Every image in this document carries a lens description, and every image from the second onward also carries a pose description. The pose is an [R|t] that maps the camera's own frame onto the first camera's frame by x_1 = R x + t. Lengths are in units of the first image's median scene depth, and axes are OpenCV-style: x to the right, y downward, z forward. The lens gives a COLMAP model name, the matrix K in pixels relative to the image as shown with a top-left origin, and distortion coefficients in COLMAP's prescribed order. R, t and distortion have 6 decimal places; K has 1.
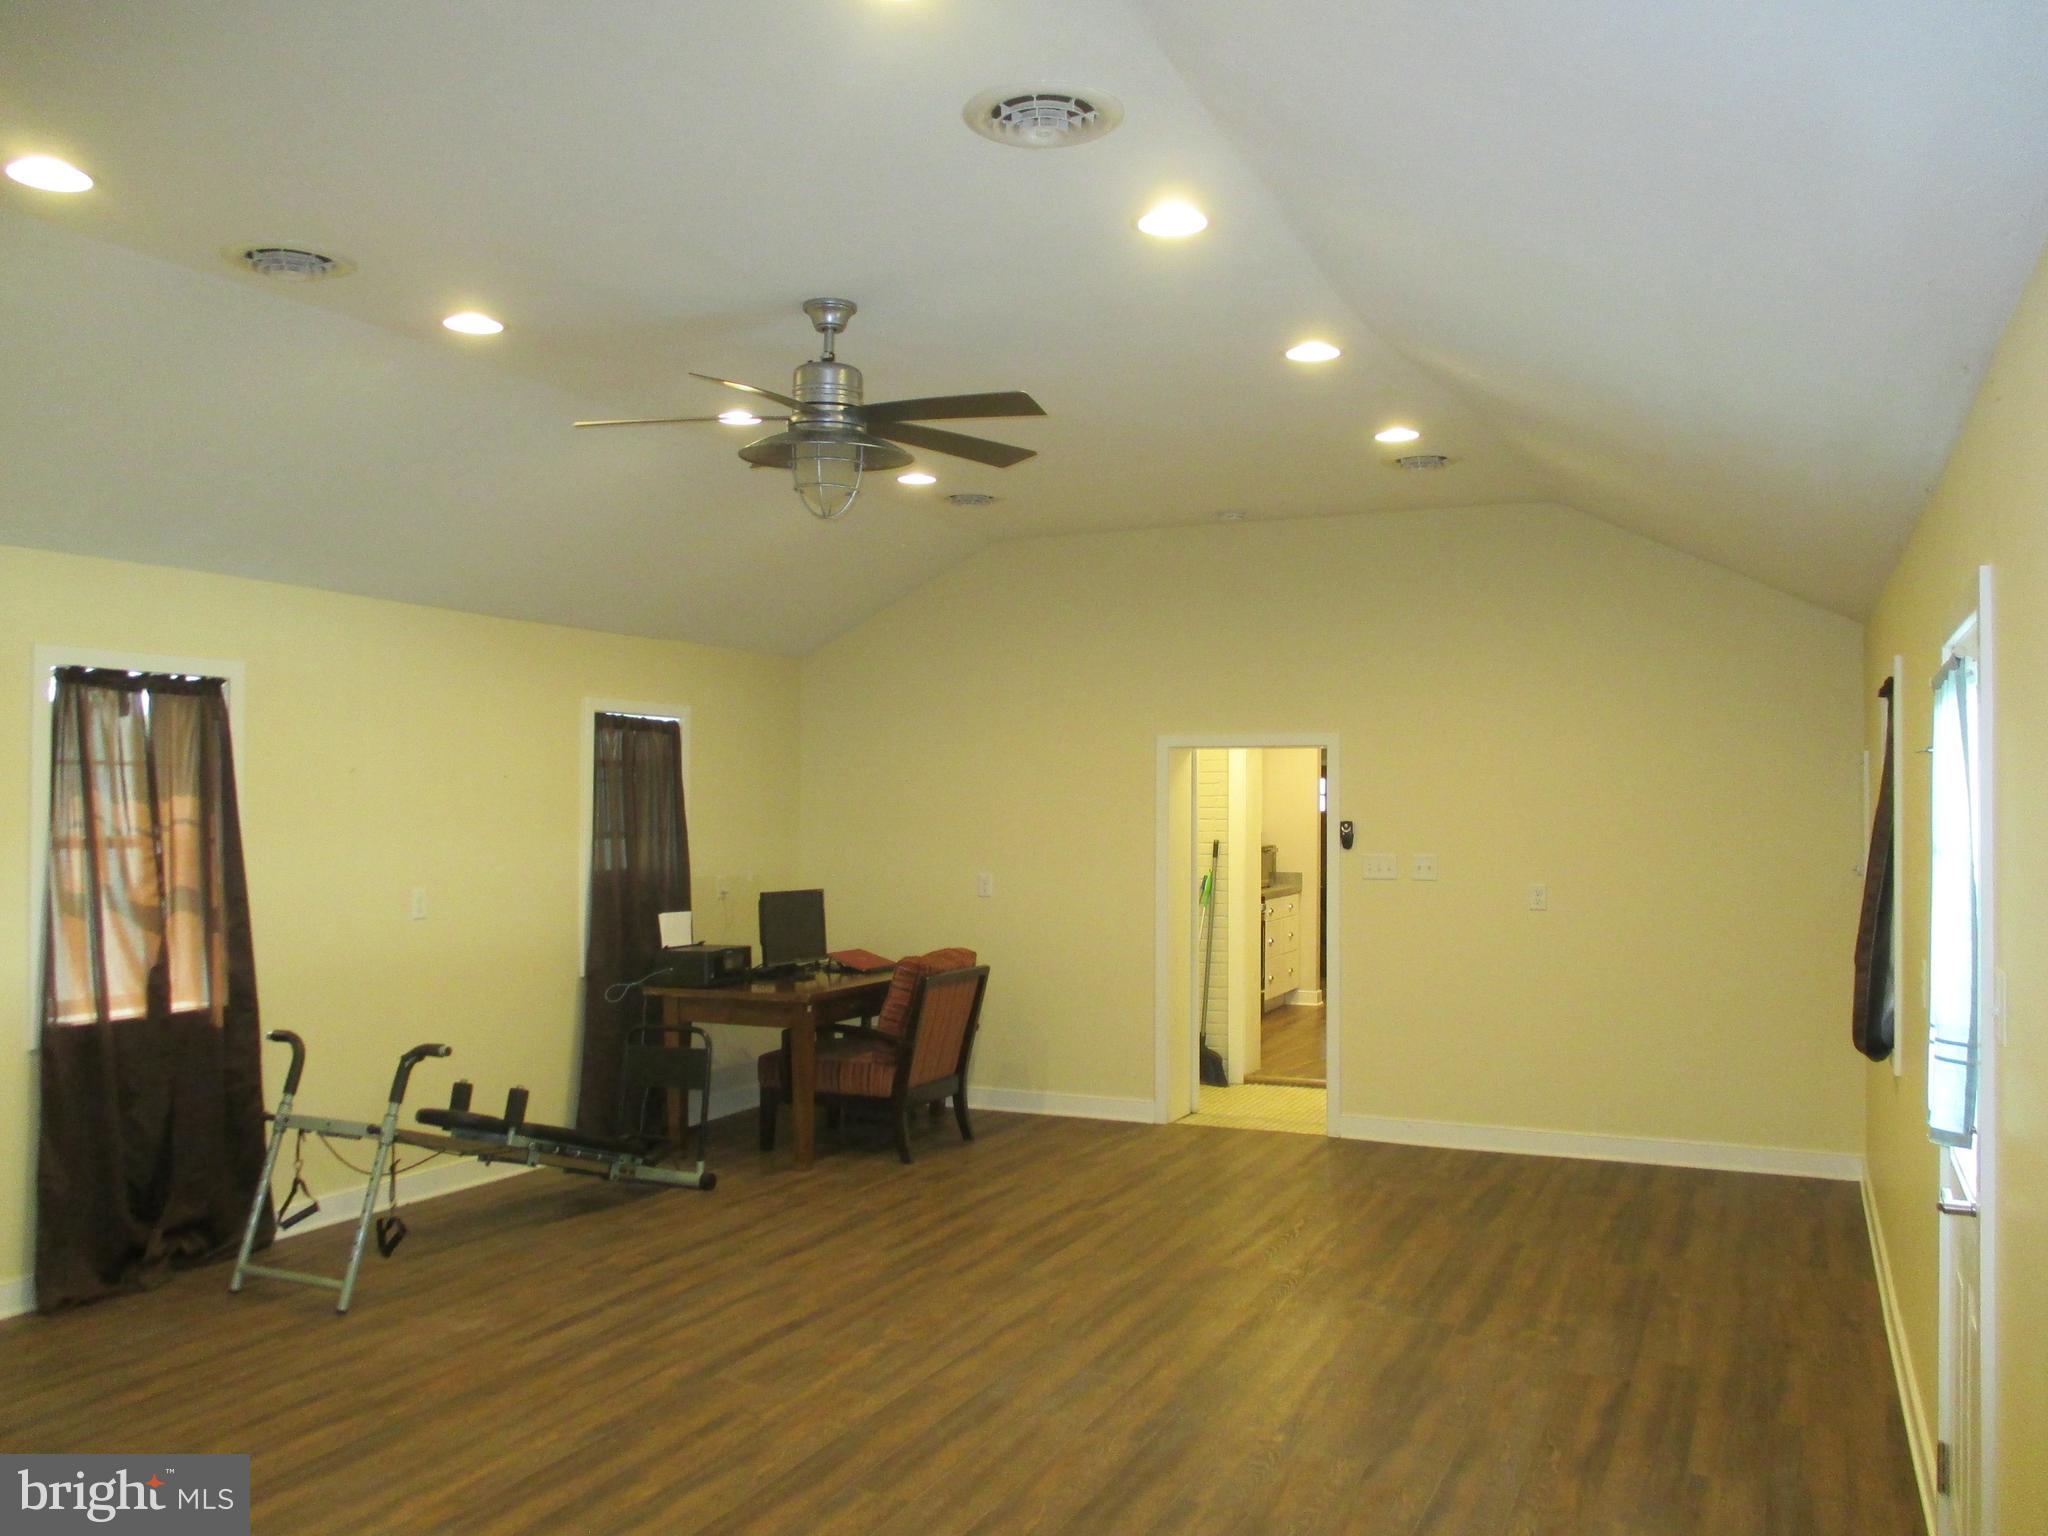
lens RADIAL K [[1694.3, 0, 1024.0], [0, 1694.3, 768.0], [0, 0, 1]] dist [-0.001006, -0.056353]
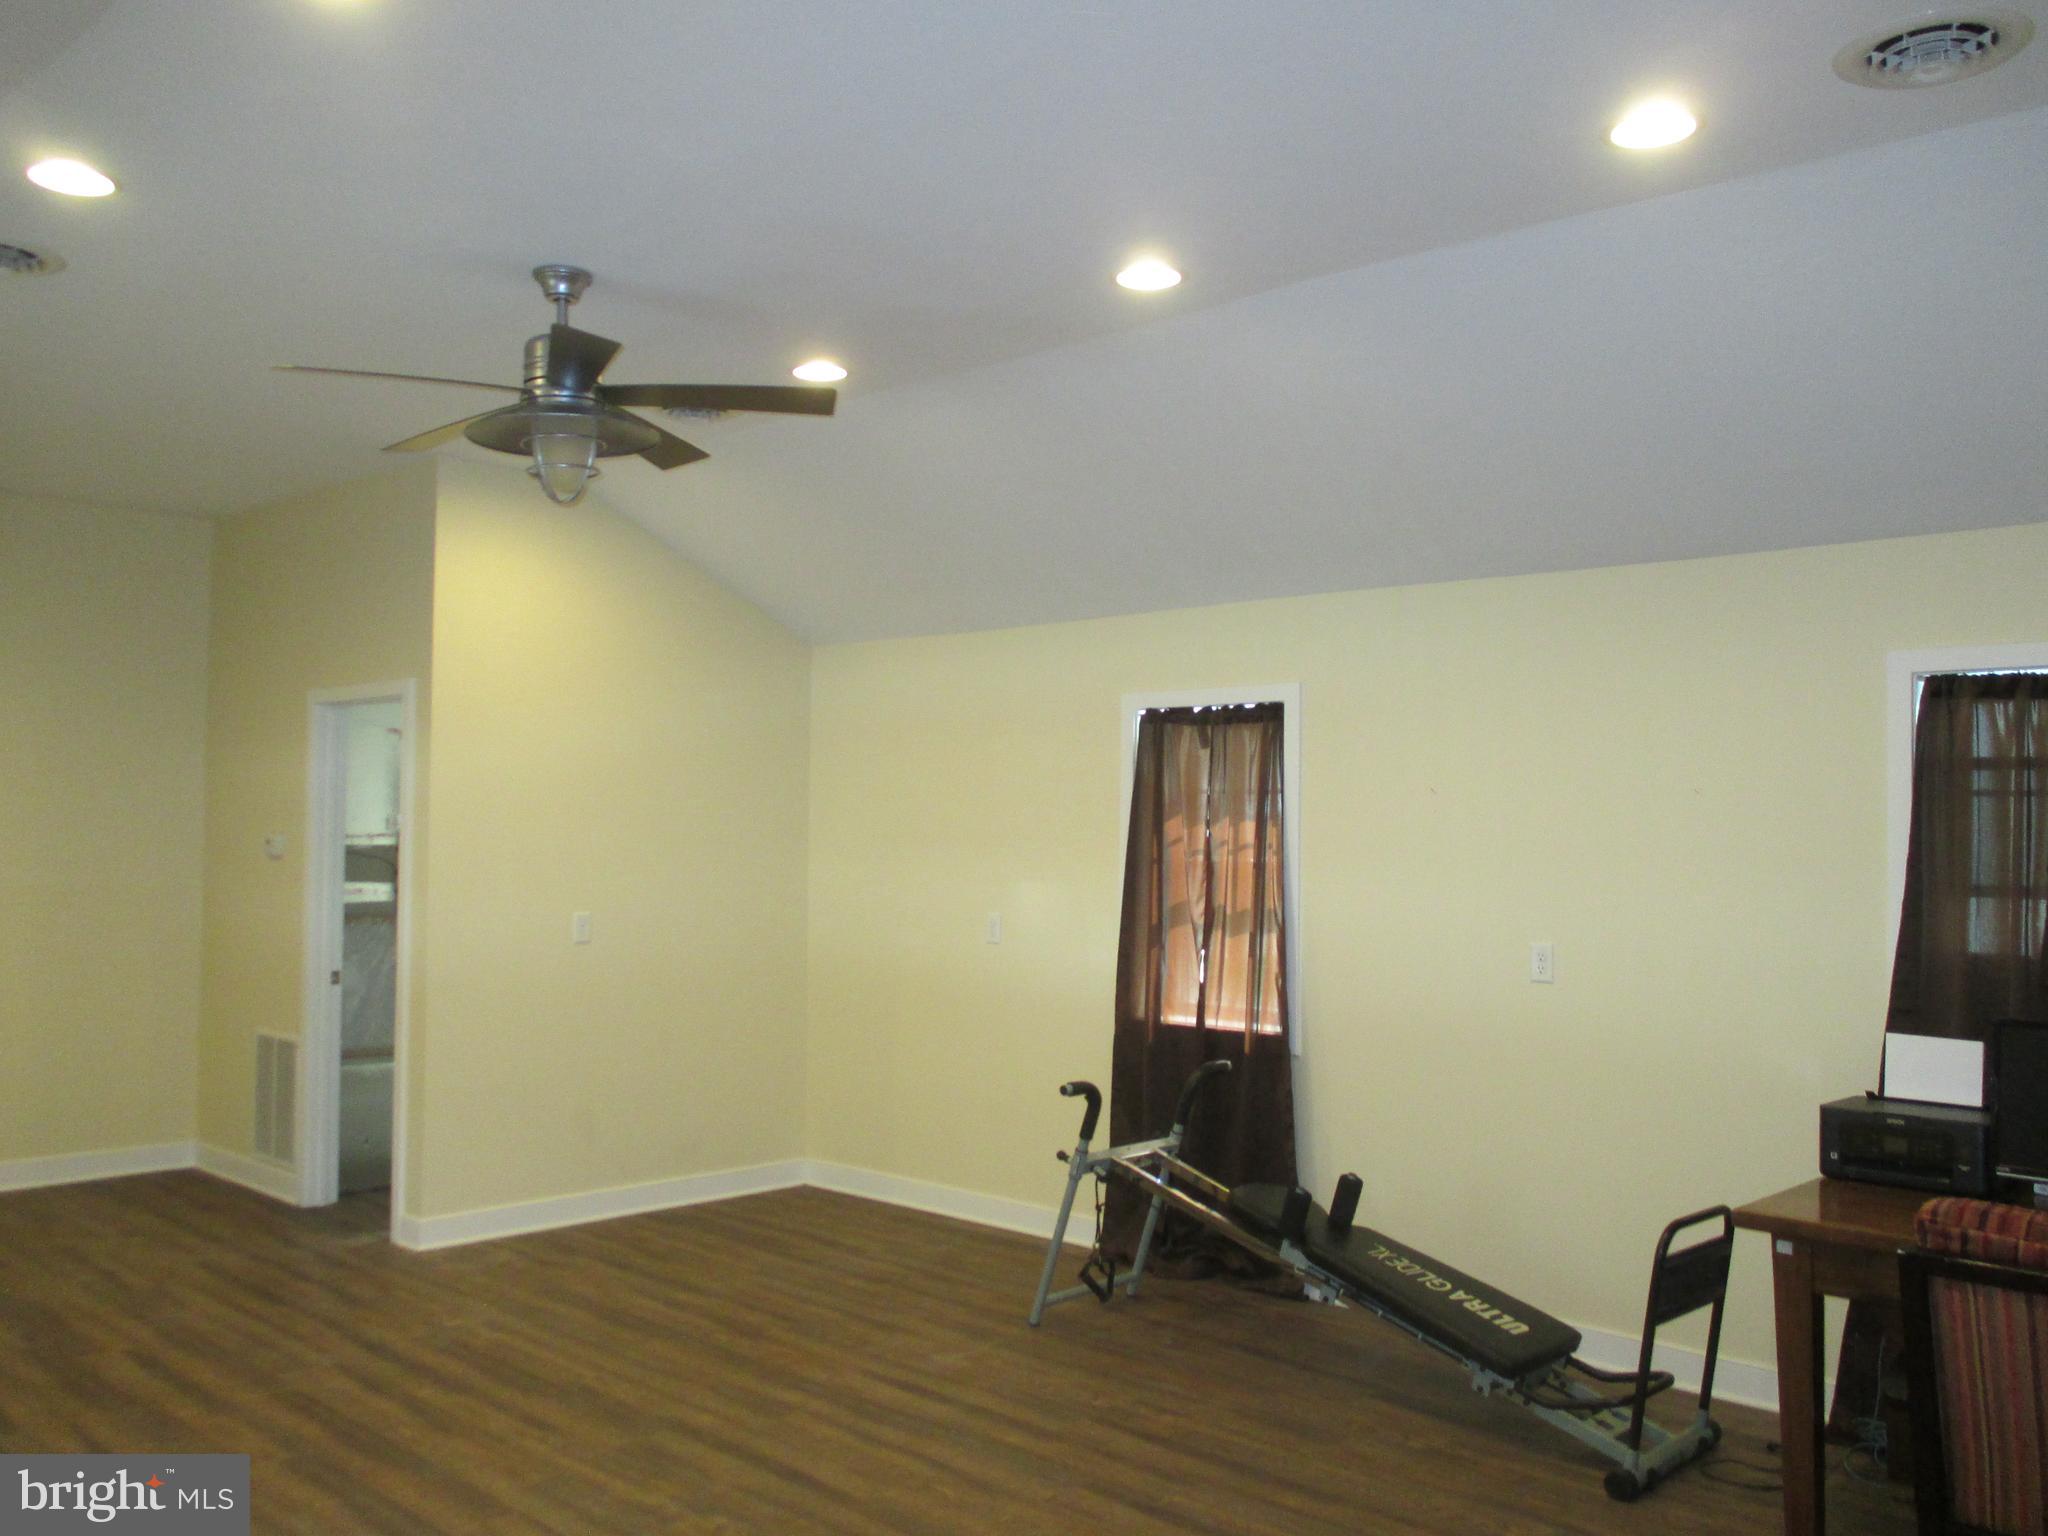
lens RADIAL K [[1694.3, 0, 1024.0], [0, 1694.3, 768.0], [0, 0, 1]] dist [-0.001006, -0.056353]
pose [[-0.332446, -0.042320, -0.942172, 0.615671], [0.005865, 0.998881, -0.046937, 0.037849], [0.943104, -0.021130, -0.331826, 1.435403]]
